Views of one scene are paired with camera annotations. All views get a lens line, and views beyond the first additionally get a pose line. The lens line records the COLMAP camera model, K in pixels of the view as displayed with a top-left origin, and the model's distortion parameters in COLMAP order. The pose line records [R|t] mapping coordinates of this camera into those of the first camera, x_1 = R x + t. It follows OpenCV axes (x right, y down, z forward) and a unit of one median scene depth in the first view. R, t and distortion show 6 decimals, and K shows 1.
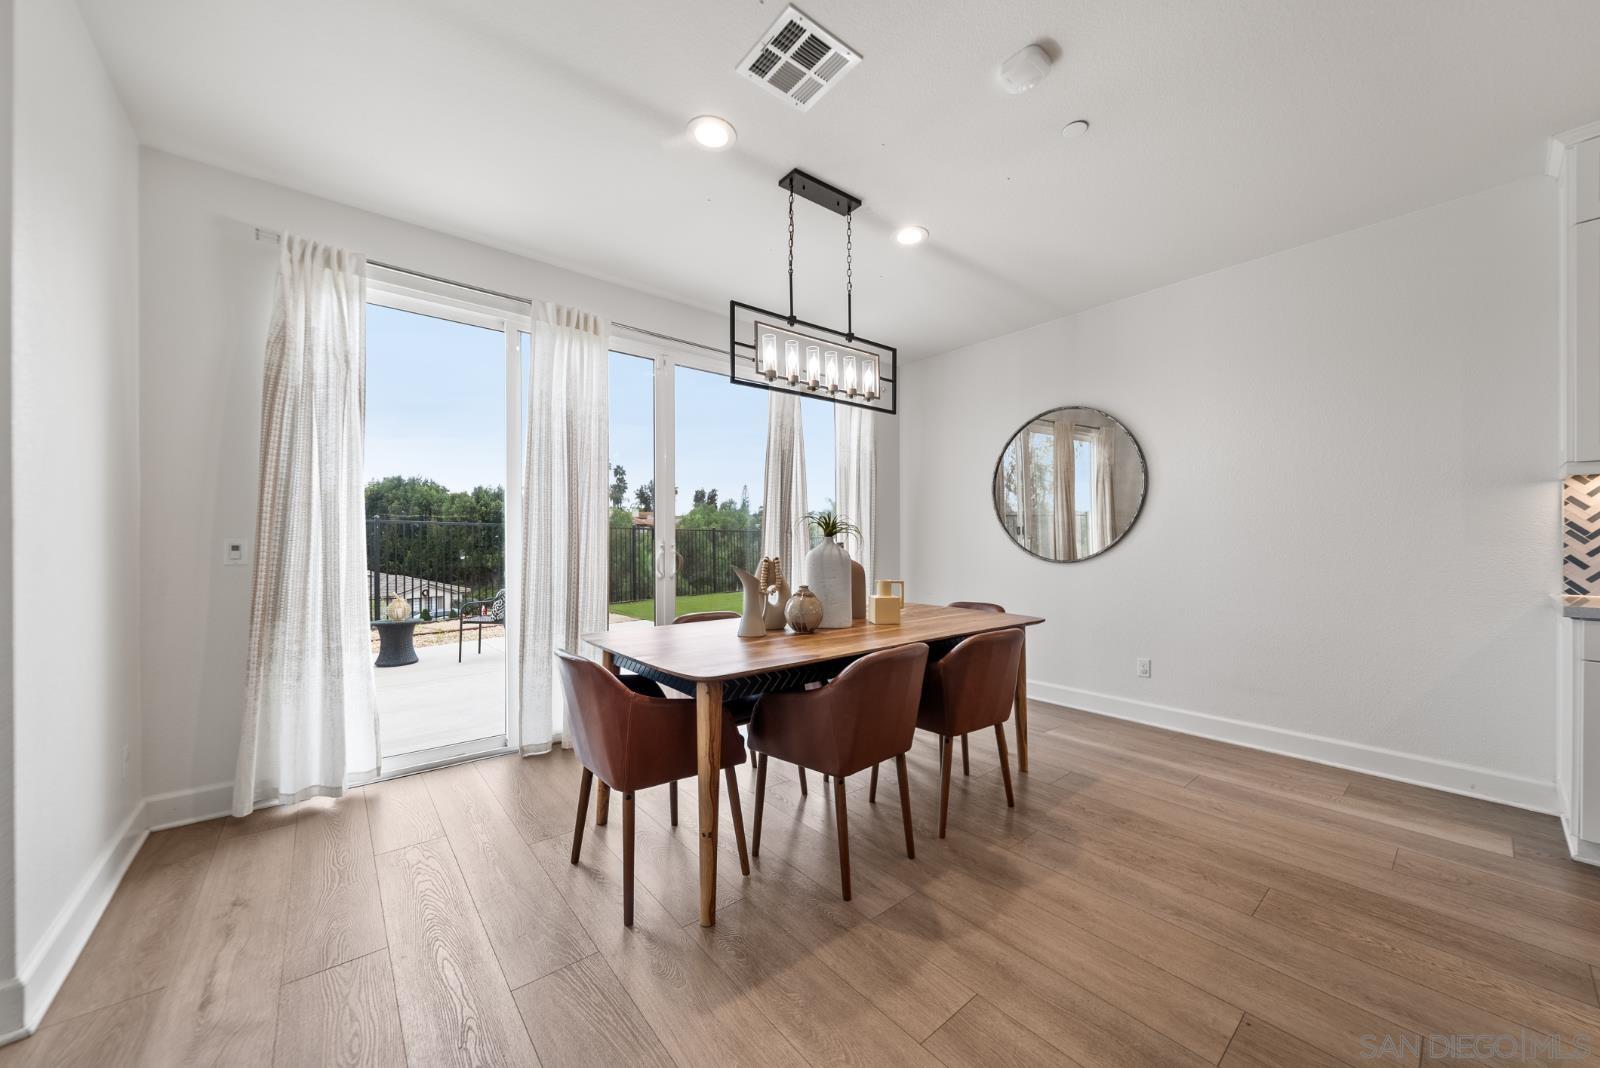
lens RADIAL K [[566.8, 0, 801.8], [0, 566.8, 542.7], [0, 0, 1]] dist [-0.002456, -0.000129]
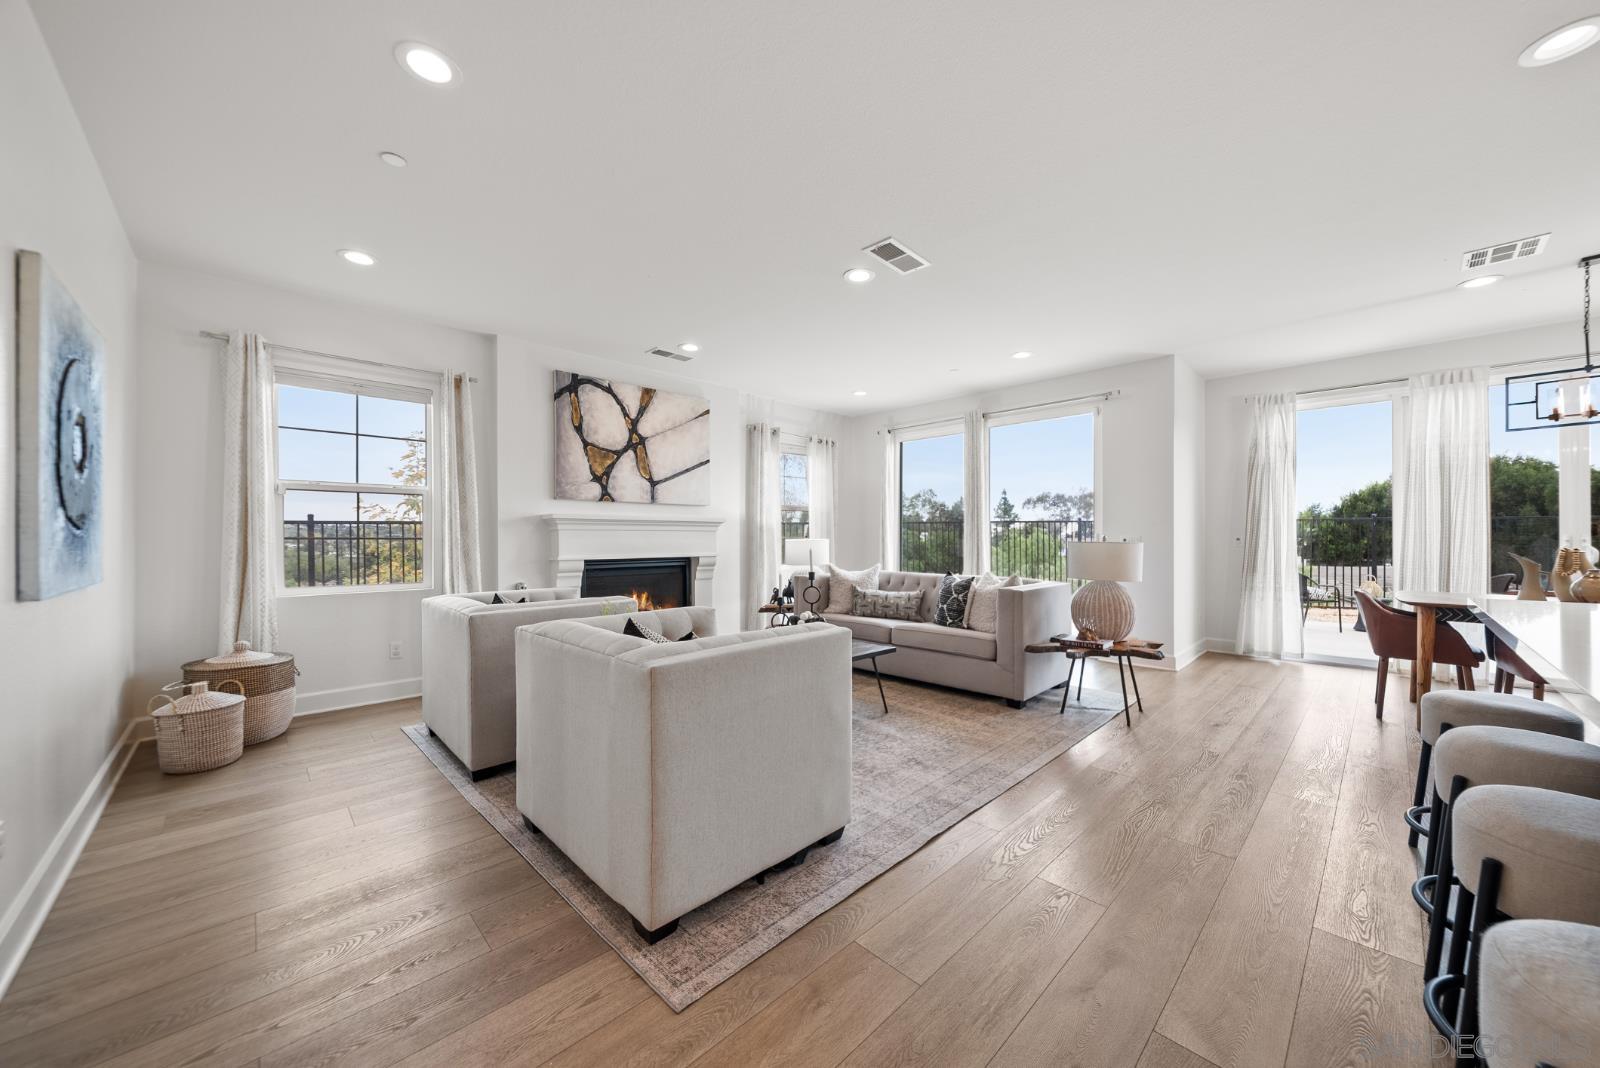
lens RADIAL K [[571.6, 0, 804.9], [0, 571.6, 536.5], [0, 0, 1]] dist [-0.006632, 0.000018]
pose [[0.073495, 0.000956, -0.997295, 1.139917], [-0.002208, 0.999997, 0.000795, 0.001084], [0.997293, 0.002143, 0.073497, -0.896053]]
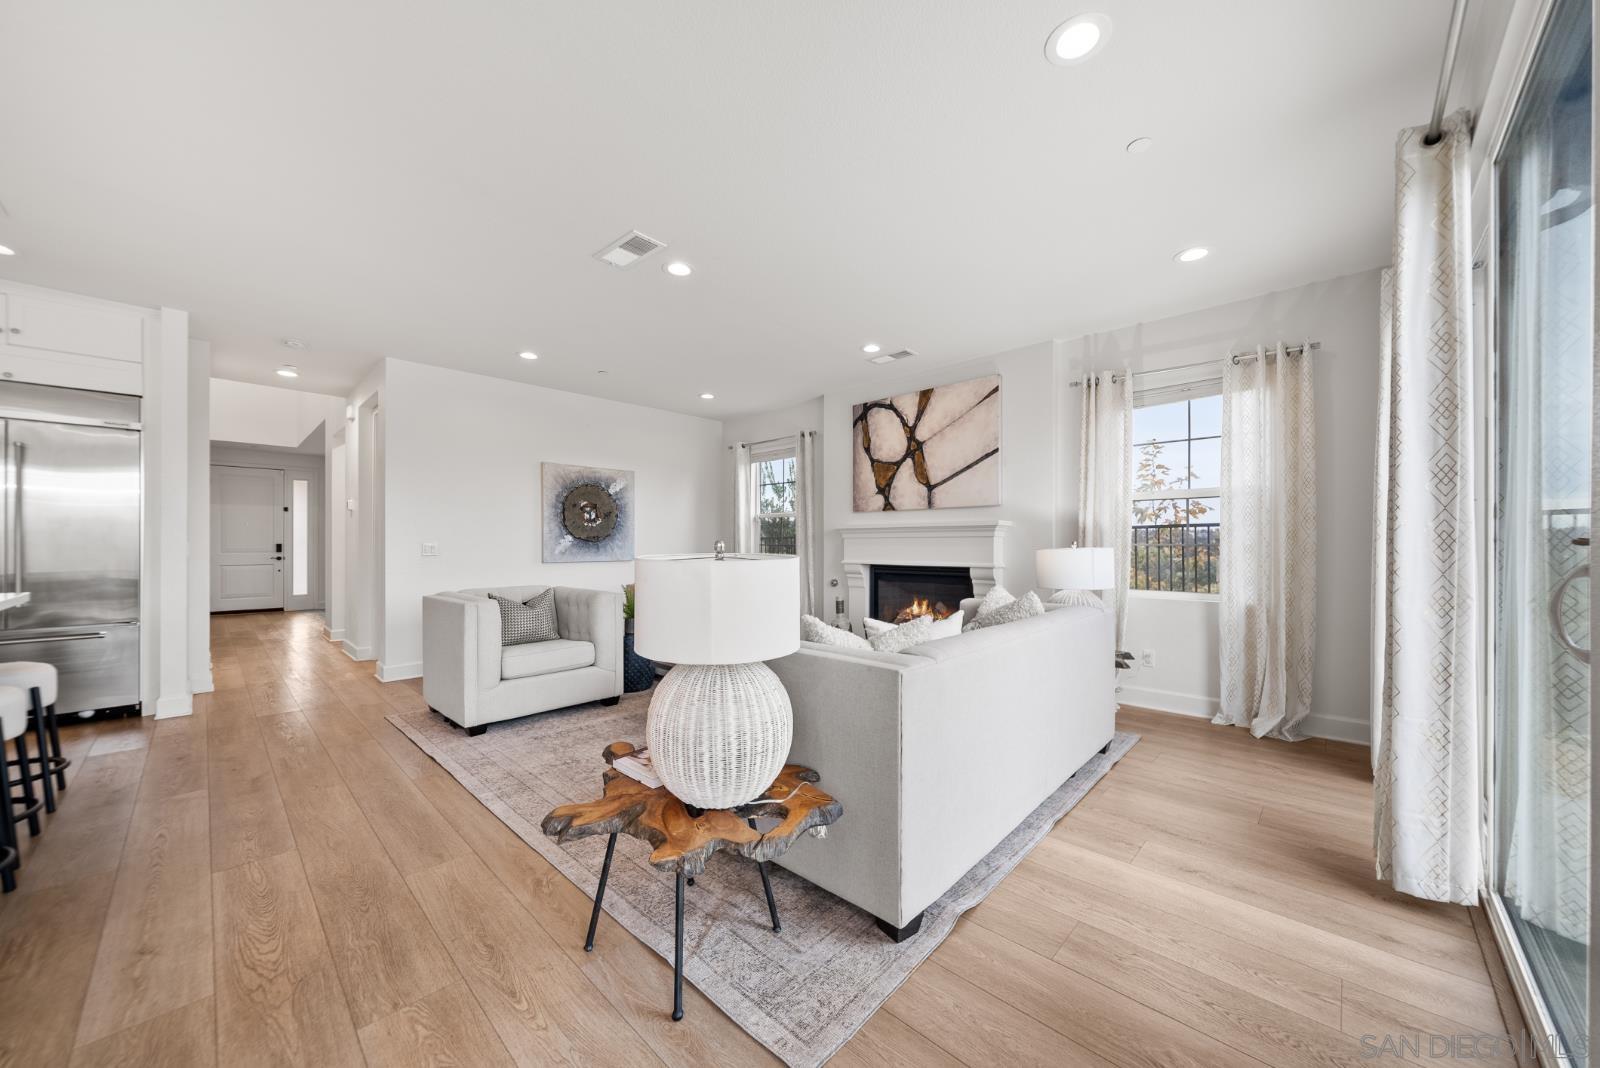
lens RADIAL K [[572.5, 0, 806.9], [0, 572.5, 542.4], [0, 0, 1]] dist [-0.001814, 0.000109]
pose [[-0.992992, 0.001114, -0.118174, -0.371927], [0.001235, 0.999999, -0.000944, 0.001128], [0.118173, -0.001084, -0.992992, 0.682349]]
